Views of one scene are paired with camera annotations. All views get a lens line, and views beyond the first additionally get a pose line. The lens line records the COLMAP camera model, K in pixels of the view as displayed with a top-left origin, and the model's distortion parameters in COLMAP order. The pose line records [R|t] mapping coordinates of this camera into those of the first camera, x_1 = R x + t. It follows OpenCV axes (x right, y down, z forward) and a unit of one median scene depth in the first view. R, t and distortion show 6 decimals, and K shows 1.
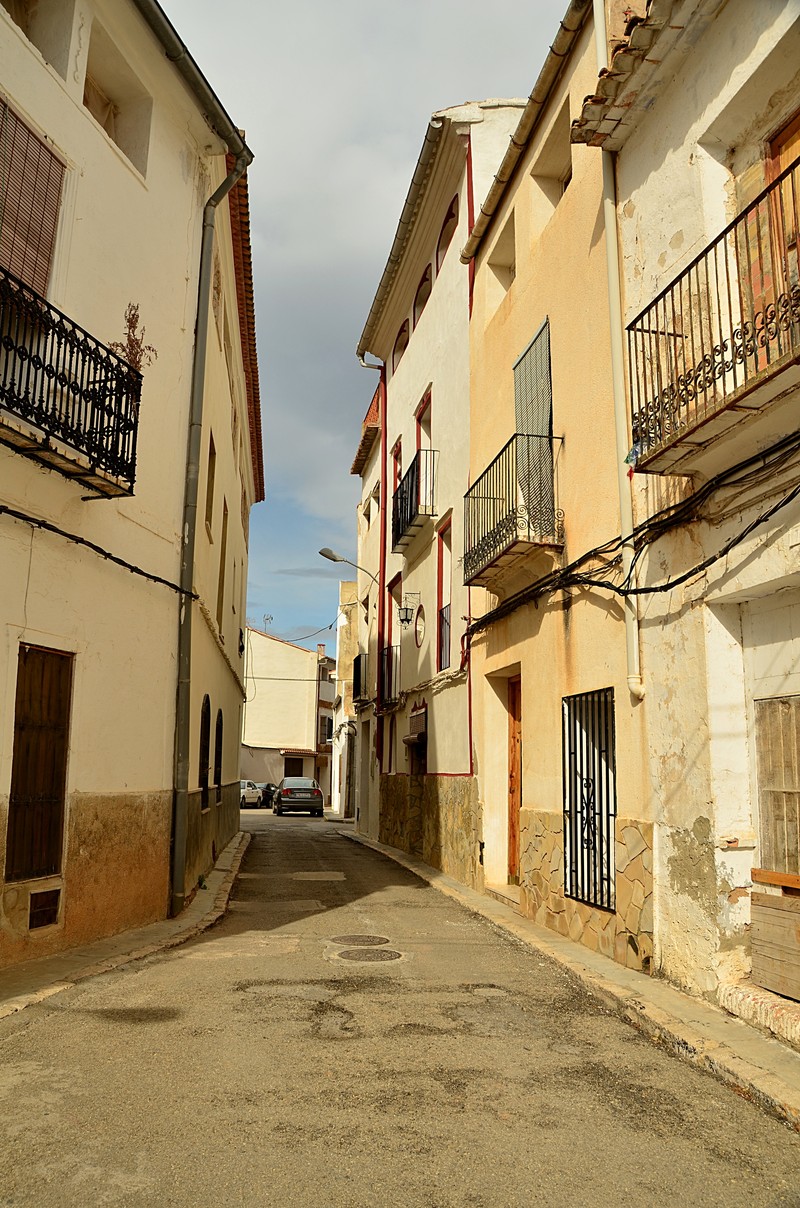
lens RADIAL K [[946.5, 0, 407.8], [0, 946.5, 599.6], [0, 0, 1]] dist [-0.119486, 0.026767]
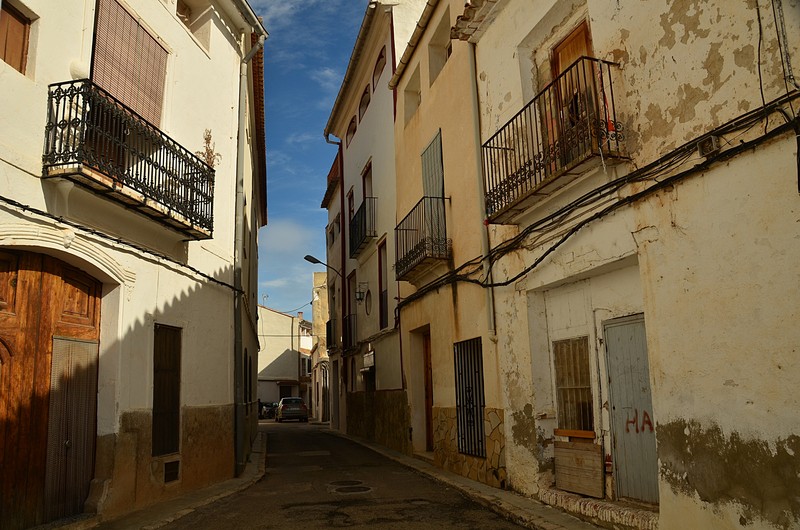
lens RADIAL K [[626.8, 0, 398.9], [0, 626.8, 269.1], [0, 0, 1]] dist [-0.119486, 0.026767]
pose [[0.996807, -0.027868, 0.074829, -0.029274], [0.028984, 0.999484, -0.013872, -0.026526], [-0.074403, 0.015997, 0.997100, -0.207995]]
